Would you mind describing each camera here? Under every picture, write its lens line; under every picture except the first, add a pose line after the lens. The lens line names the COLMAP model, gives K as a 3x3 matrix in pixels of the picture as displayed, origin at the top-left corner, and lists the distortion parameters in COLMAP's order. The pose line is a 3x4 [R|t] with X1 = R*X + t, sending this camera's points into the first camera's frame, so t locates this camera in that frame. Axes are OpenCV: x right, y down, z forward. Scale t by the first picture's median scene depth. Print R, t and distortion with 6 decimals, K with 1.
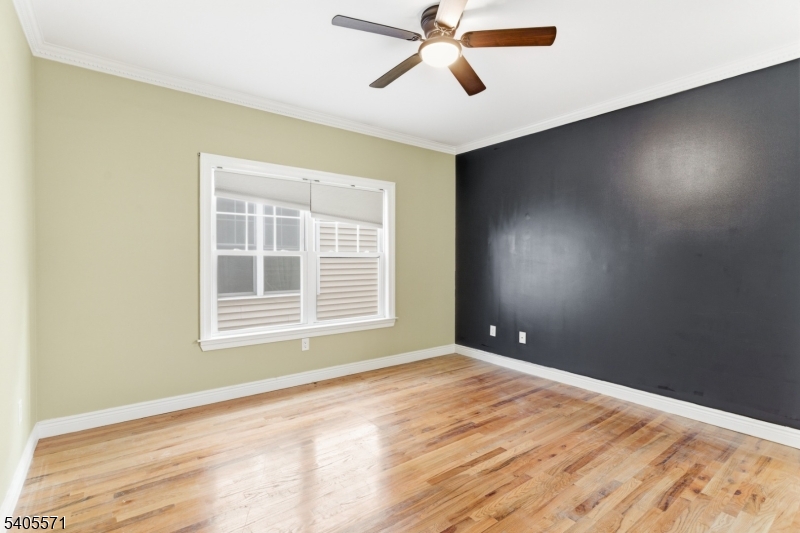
lens RADIAL K [[382.7, 0, 396.9], [0, 382.7, 263.0], [0, 0, 1]] dist [0.000576, -0.000411]
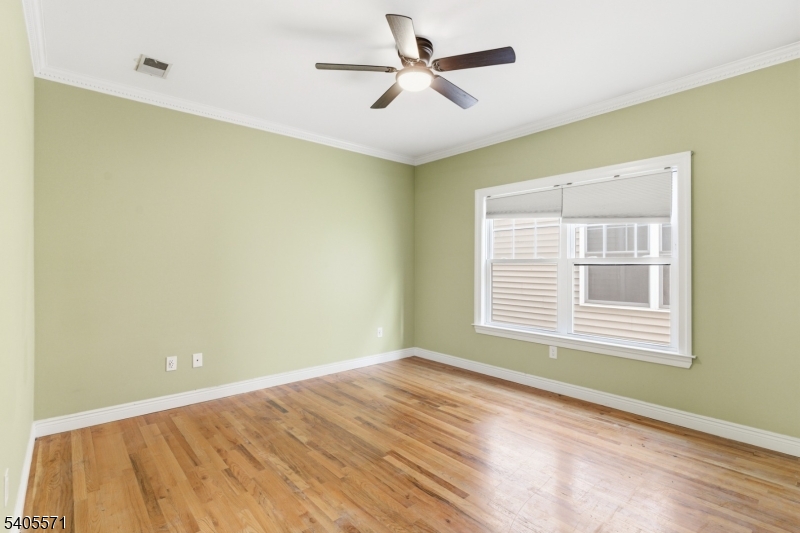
lens RADIAL K [[382.7, 0, 396.9], [0, 382.7, 263.0], [0, 0, 1]] dist [0.000576, -0.000411]
pose [[0.064242, -0.009455, -0.997890, 0.778374], [-0.015391, 0.999827, -0.010464, -0.001713], [0.997816, 0.016030, 0.064085, 0.566294]]
